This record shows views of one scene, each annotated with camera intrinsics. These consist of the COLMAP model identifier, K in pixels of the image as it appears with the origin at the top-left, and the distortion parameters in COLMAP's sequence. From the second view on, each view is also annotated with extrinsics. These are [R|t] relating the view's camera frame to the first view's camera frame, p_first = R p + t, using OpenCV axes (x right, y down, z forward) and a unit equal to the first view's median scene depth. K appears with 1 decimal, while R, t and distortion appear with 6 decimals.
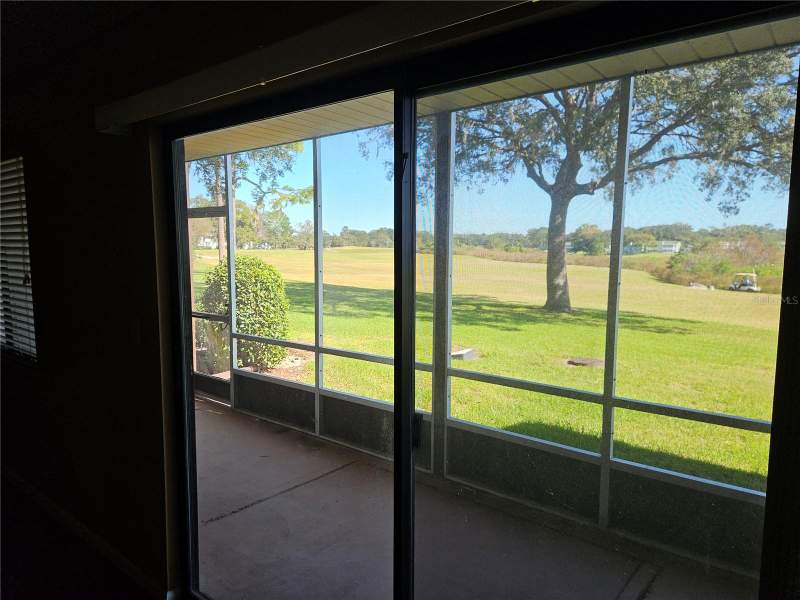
lens RADIAL K [[544.0, 0, 405.4], [0, 544.0, 299.6], [0, 0, 1]] dist [0.028901, -0.013077]
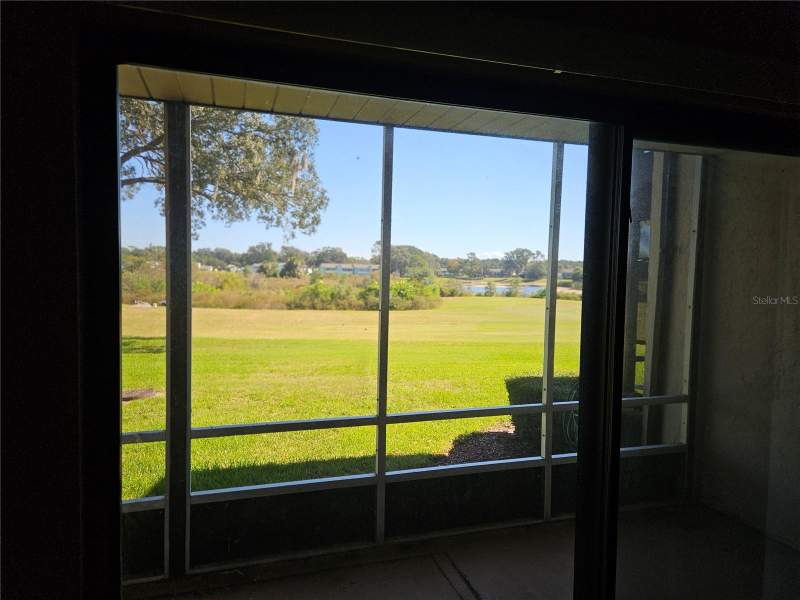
lens RADIAL K [[544.0, 0, 404.1], [0, 544.0, 296.1], [0, 0, 1]] dist [0.028901, -0.013077]
pose [[0.543311, -0.031862, 0.838927, -0.468261], [0.069322, 0.997570, -0.007008, -0.042813], [-0.836665, 0.061964, 0.544199, 0.359184]]
